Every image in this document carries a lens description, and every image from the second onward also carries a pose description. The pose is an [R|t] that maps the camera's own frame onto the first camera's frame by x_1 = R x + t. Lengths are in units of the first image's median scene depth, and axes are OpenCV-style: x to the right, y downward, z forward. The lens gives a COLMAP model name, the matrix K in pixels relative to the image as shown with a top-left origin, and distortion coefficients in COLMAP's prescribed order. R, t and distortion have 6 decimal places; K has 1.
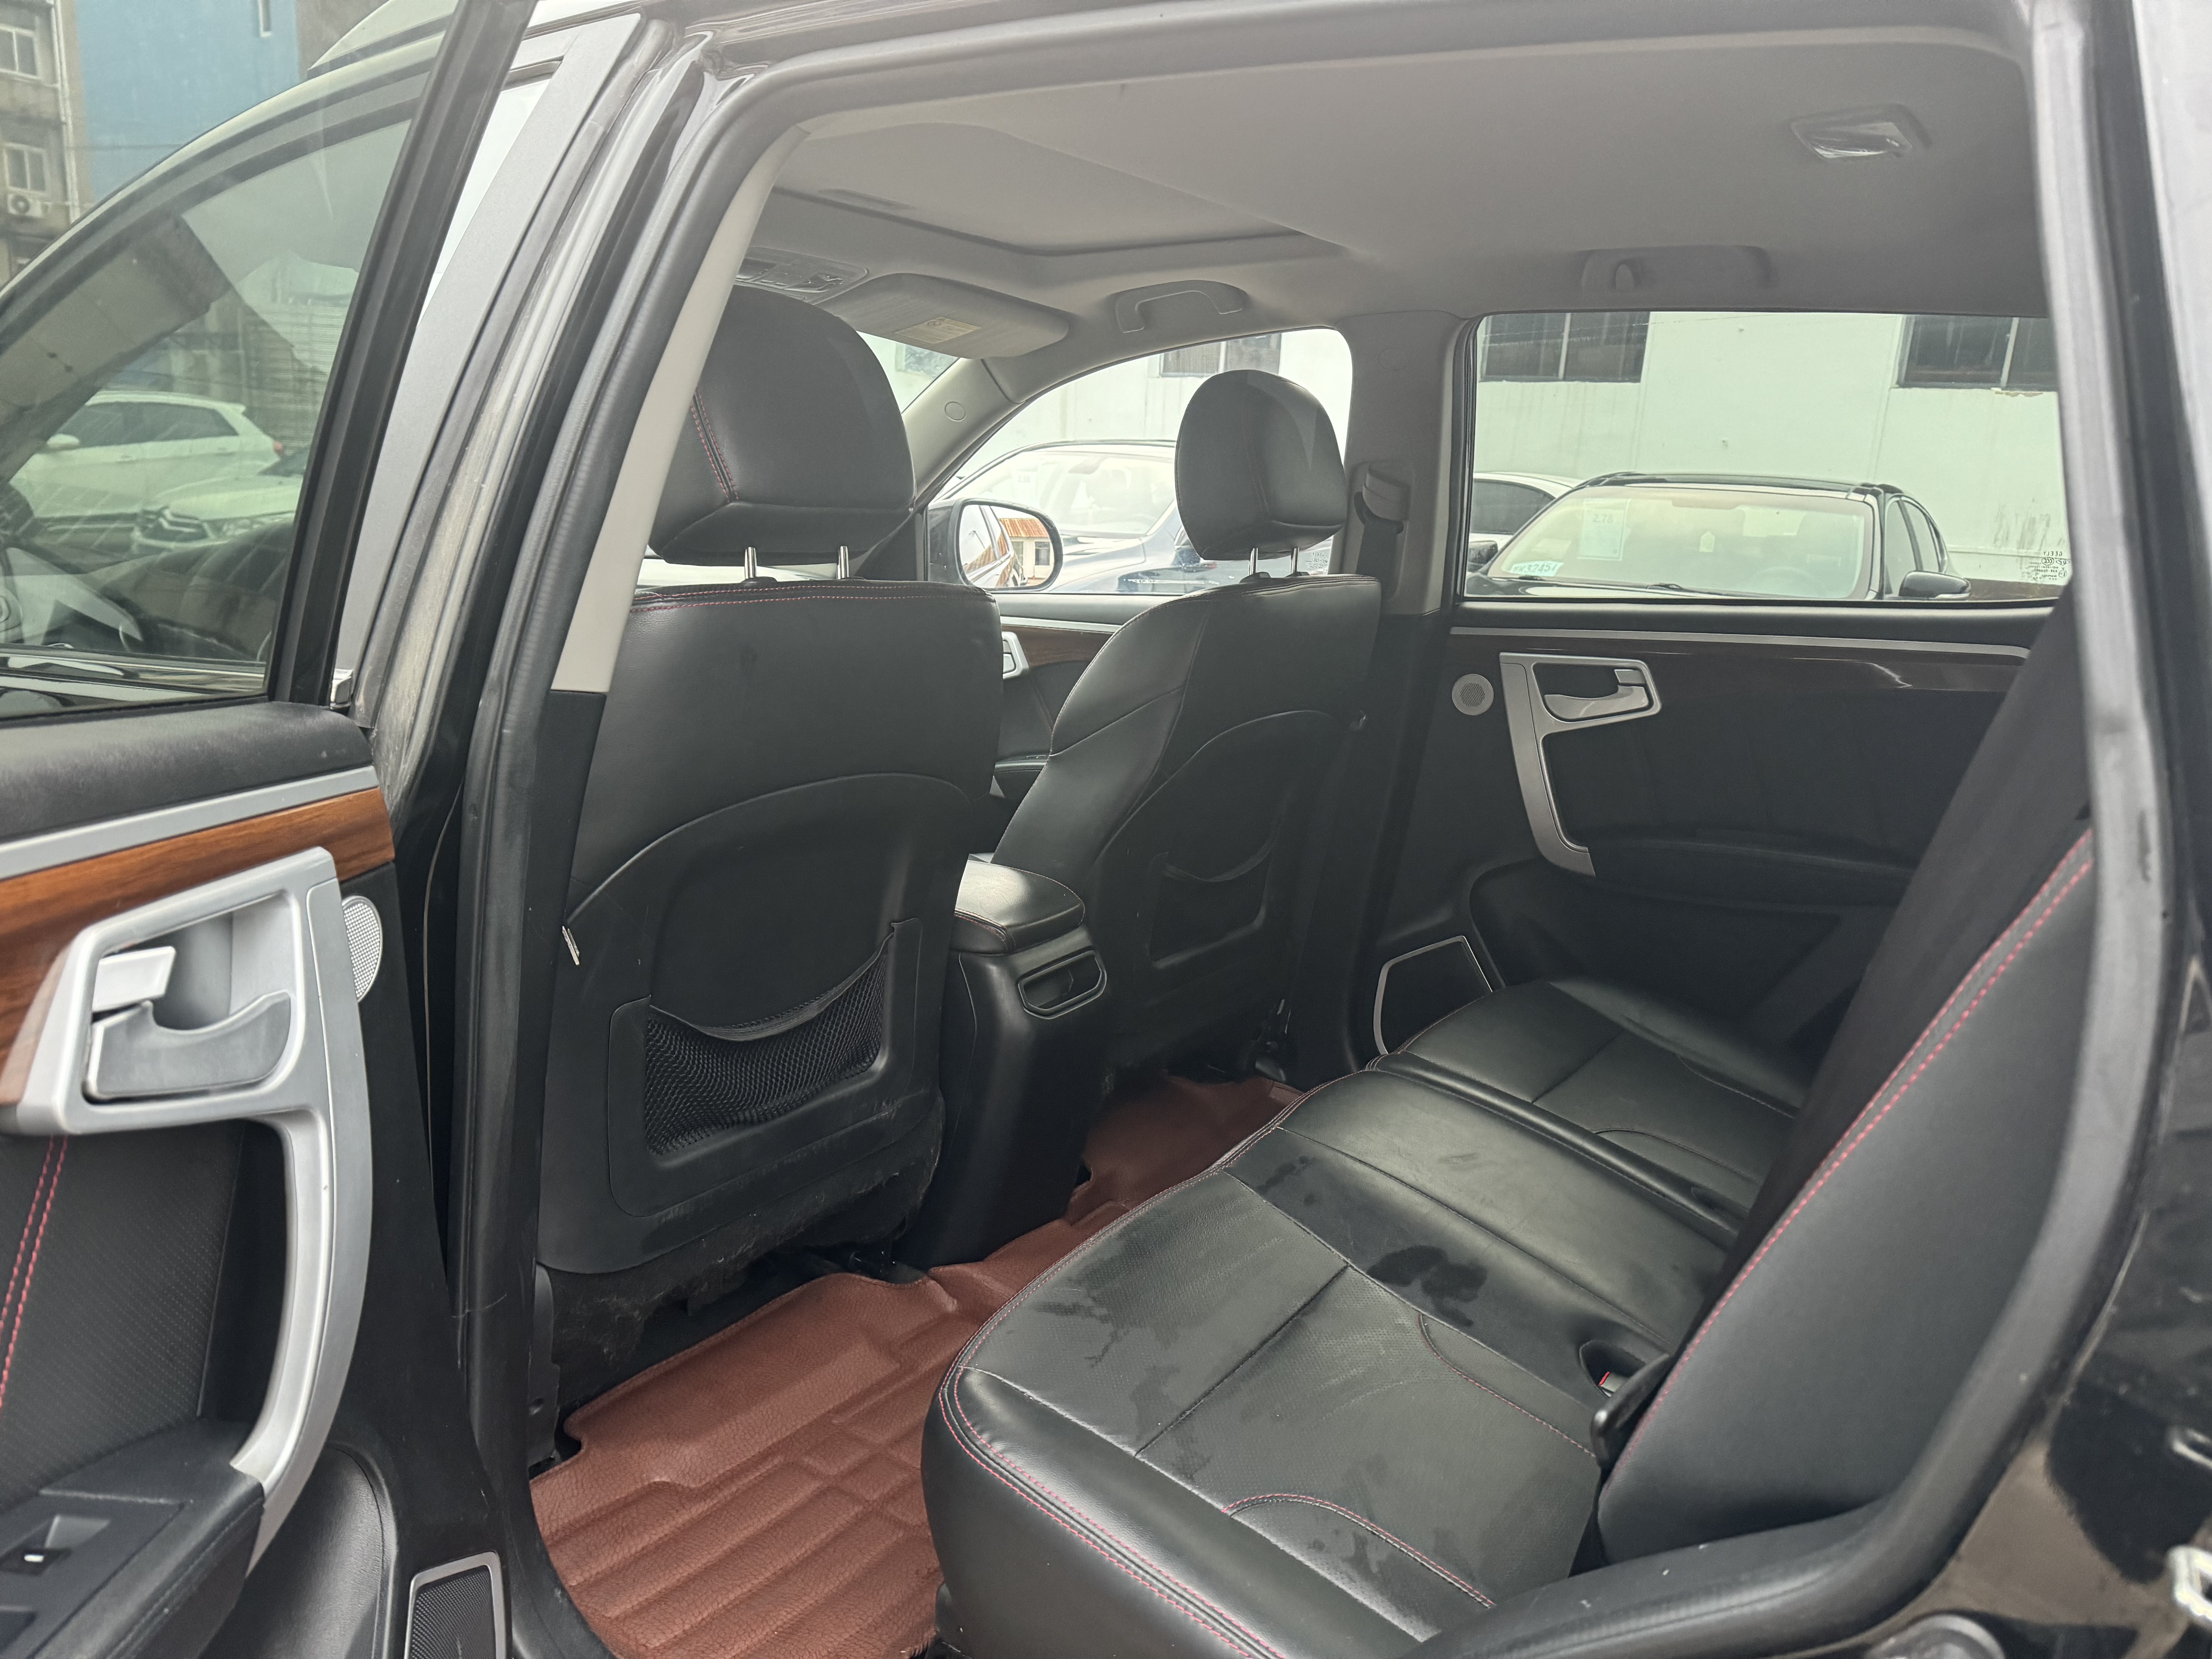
lens RADIAL K [[1555.1, 0, 1106.0], [0, 1555.1, 829.5], [0, 0, 1]] dist [0.000050, -0.001931]
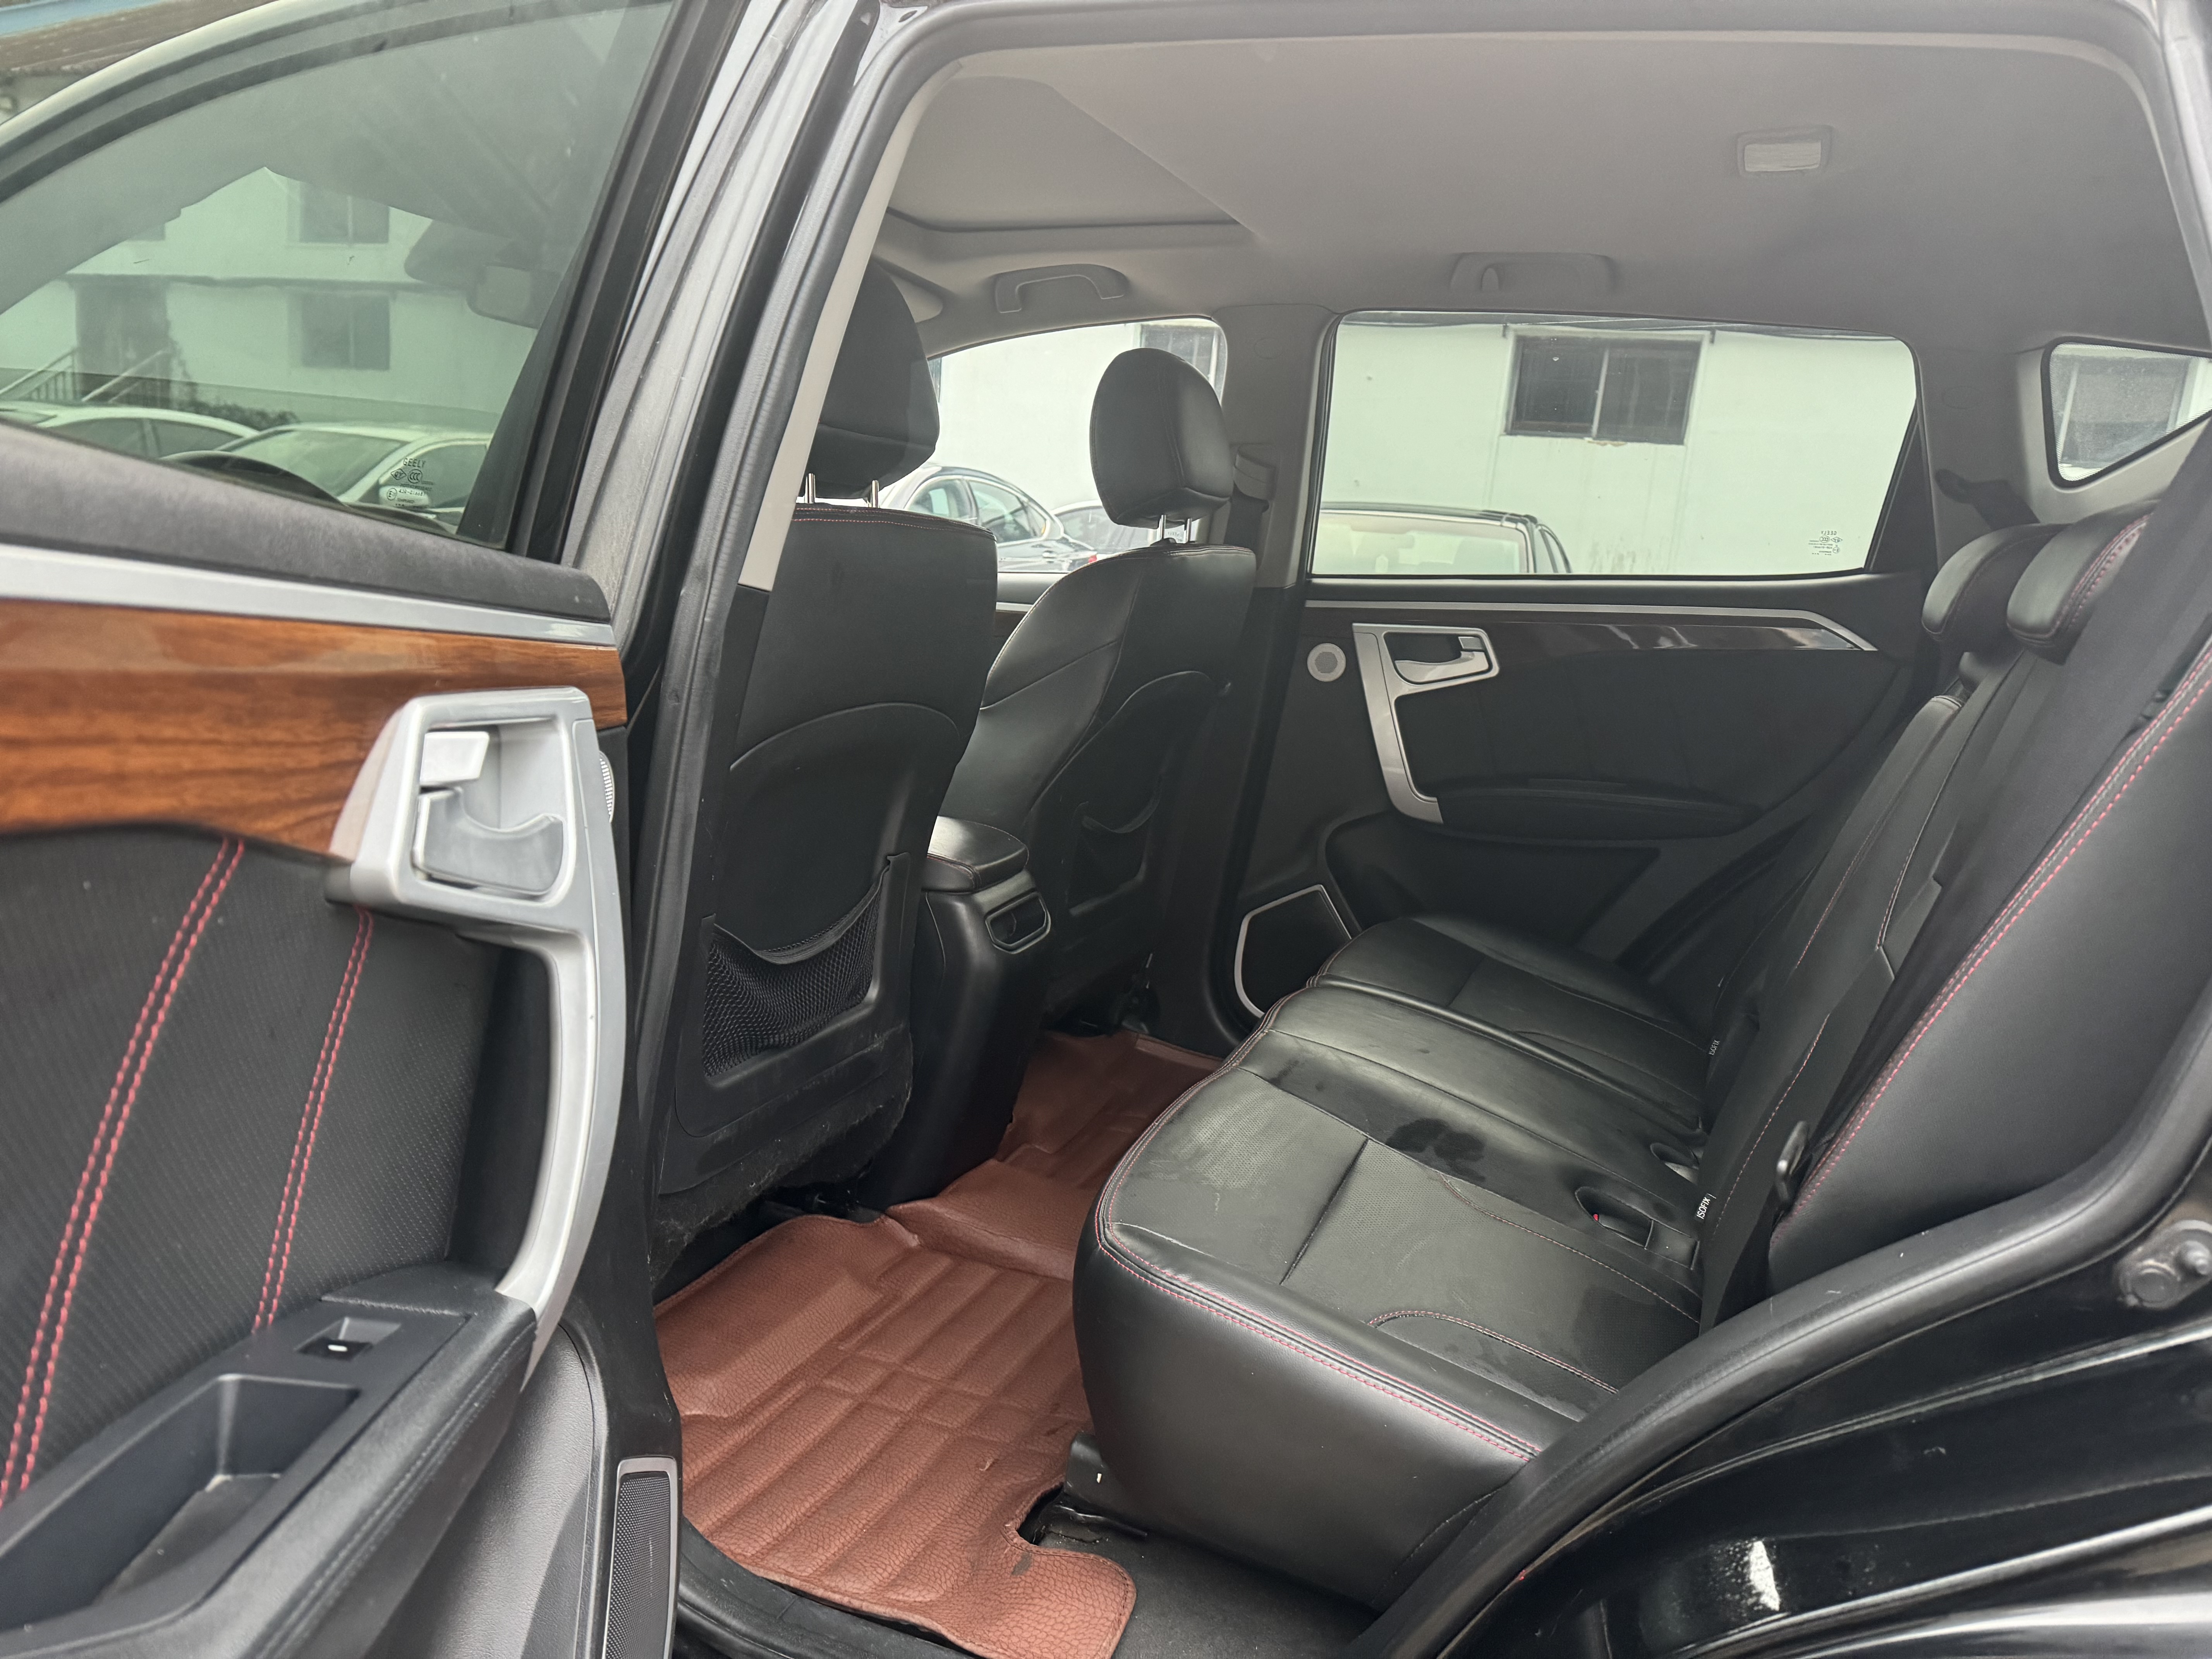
lens RADIAL K [[1548.7, 0, 1110.9], [0, 1548.7, 823.5], [0, 0, 1]] dist [0.024574, -0.025591]
pose [[0.976670, -0.018358, 0.213959, -0.188900], [0.022231, 0.999629, -0.015711, 0.051338], [-0.213591, 0.020101, 0.976716, -0.031353]]
